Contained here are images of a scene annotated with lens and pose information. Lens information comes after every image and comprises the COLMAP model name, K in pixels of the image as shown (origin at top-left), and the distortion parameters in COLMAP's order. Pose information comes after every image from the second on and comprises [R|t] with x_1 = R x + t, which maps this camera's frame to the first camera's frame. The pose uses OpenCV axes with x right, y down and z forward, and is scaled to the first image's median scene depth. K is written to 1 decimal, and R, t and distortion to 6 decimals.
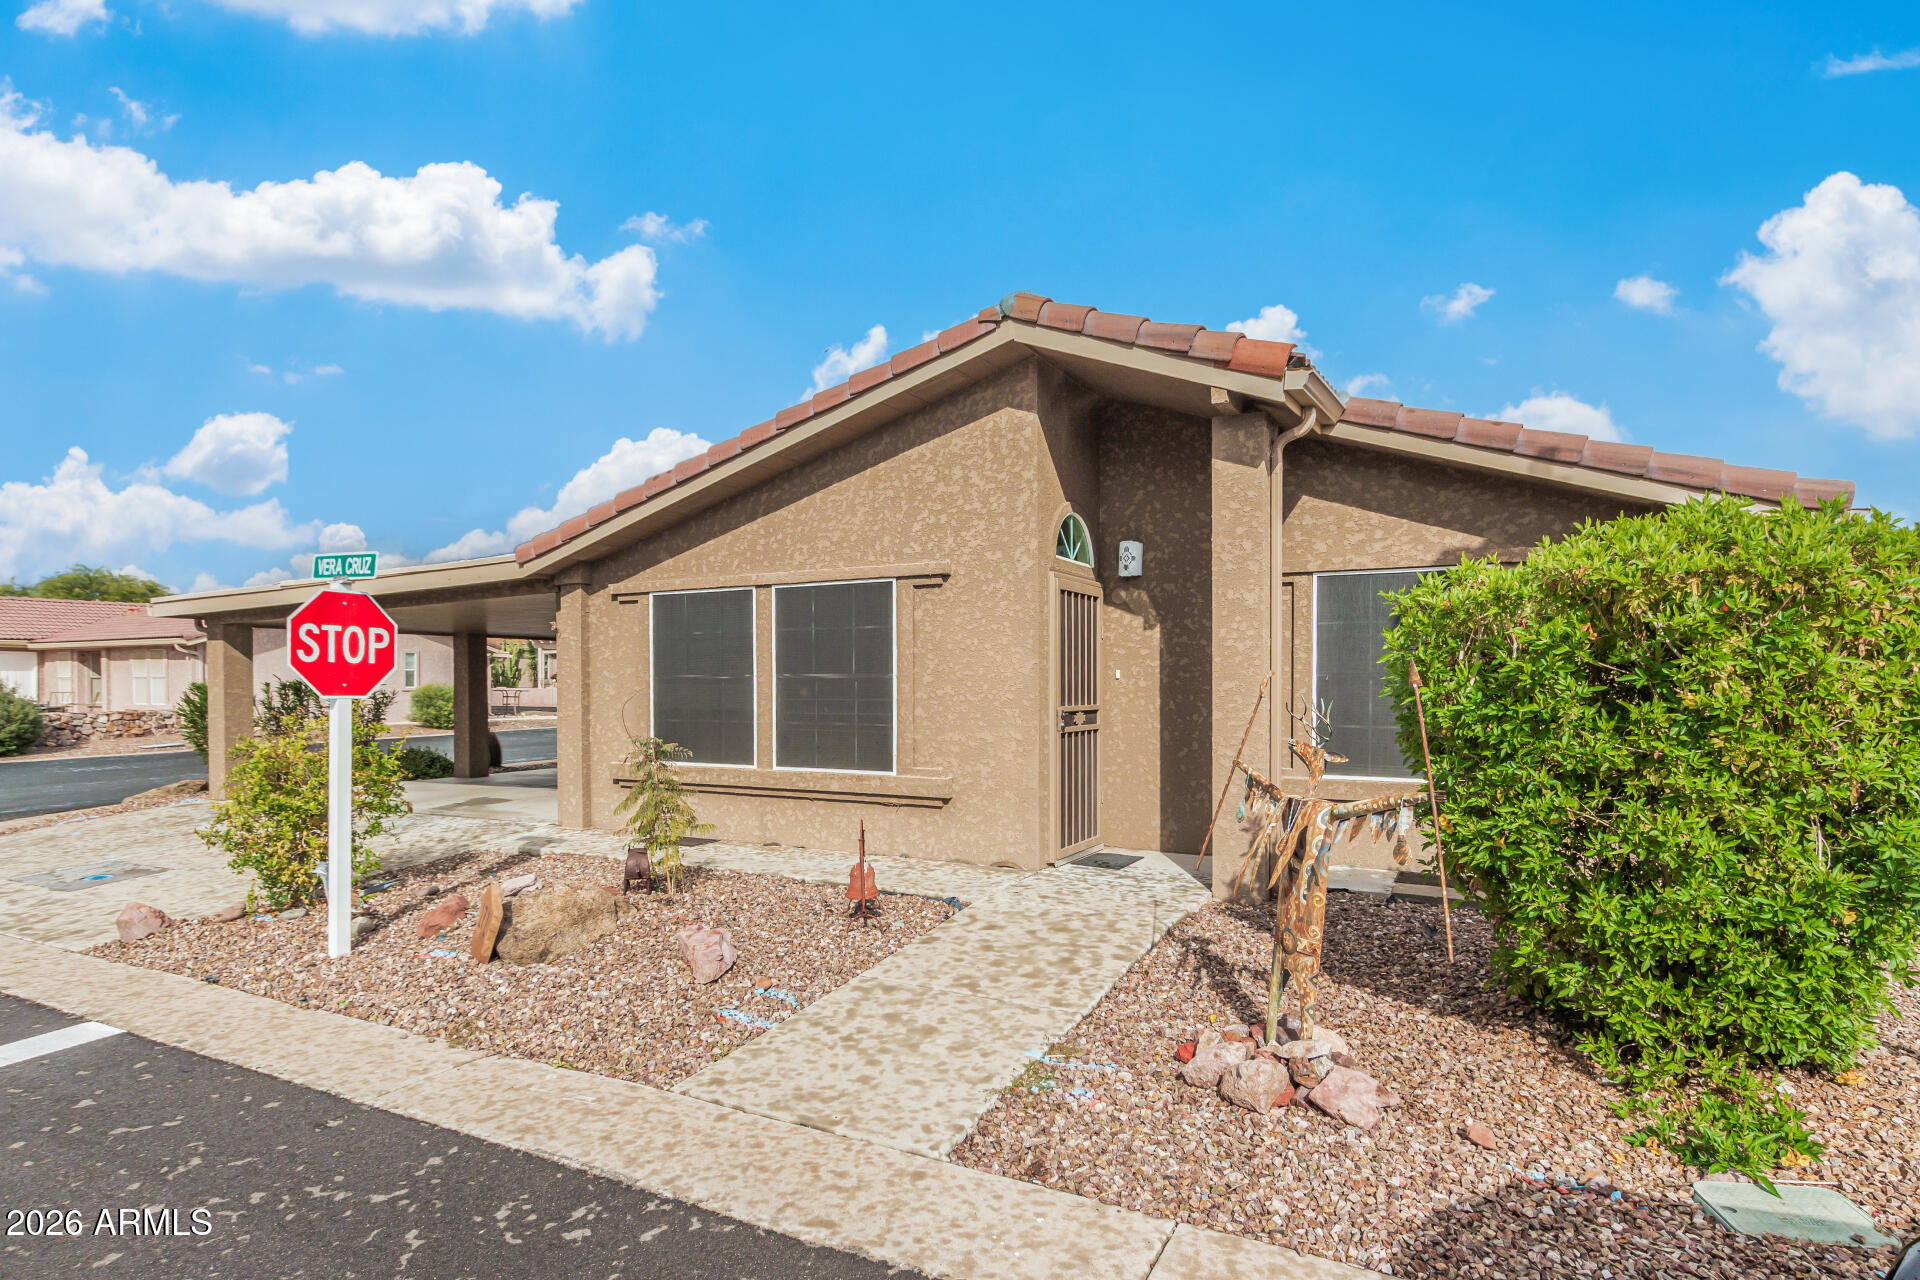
lens RADIAL K [[1006.5, 0, 973.6], [0, 1006.5, 656.9], [0, 0, 1]] dist [0.008177, 0.001039]
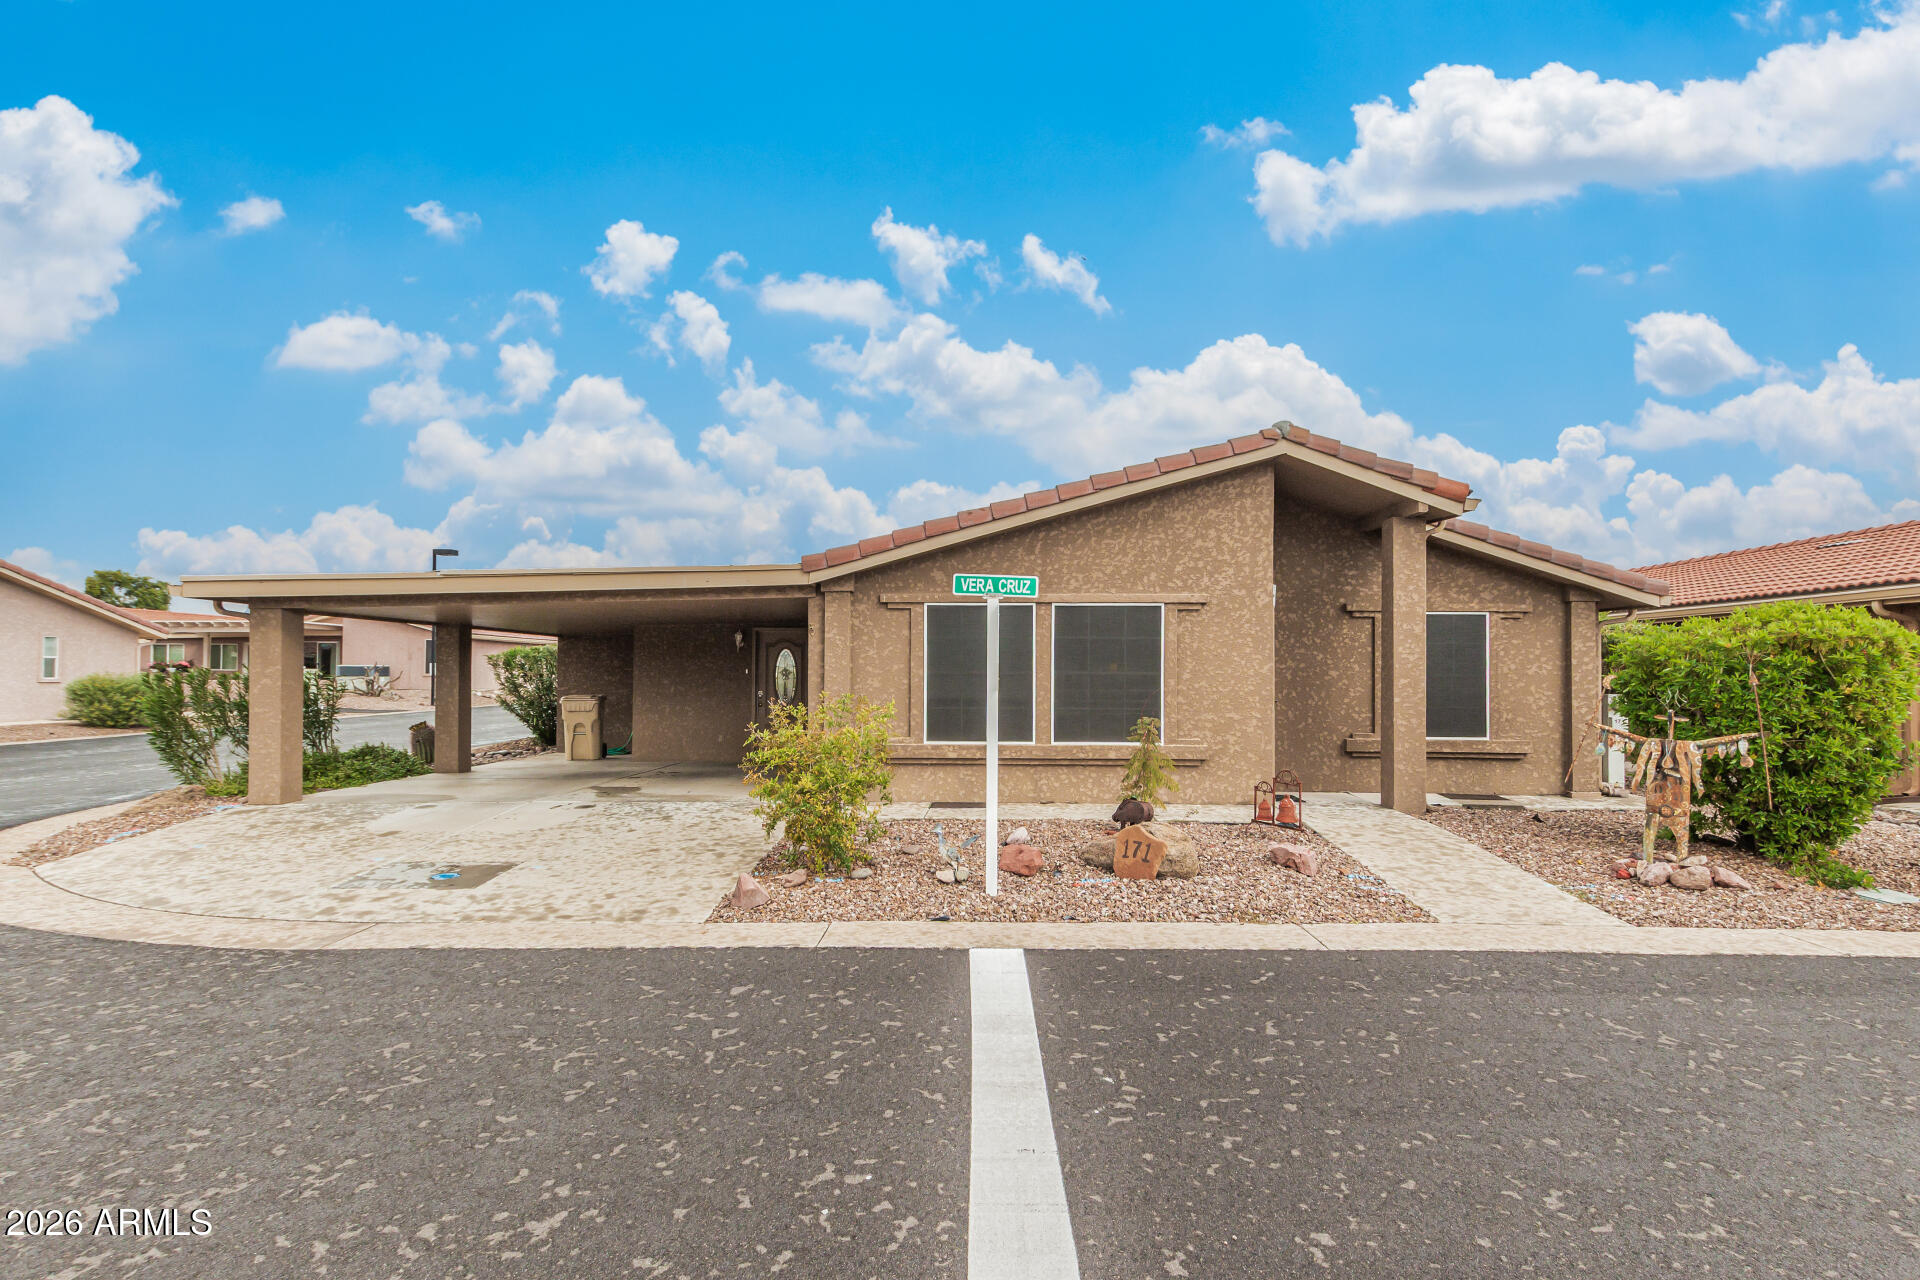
lens RADIAL K [[892.9, 0, 973.7], [0, 892.9, 646.5], [0, 0, 1]] dist [0.008743, -0.001877]
pose [[0.895942, 0.019741, 0.443733, -0.883803], [-0.016402, 0.999801, -0.011362, -0.000670], [-0.443869, 0.002902, 0.896087, 0.004886]]
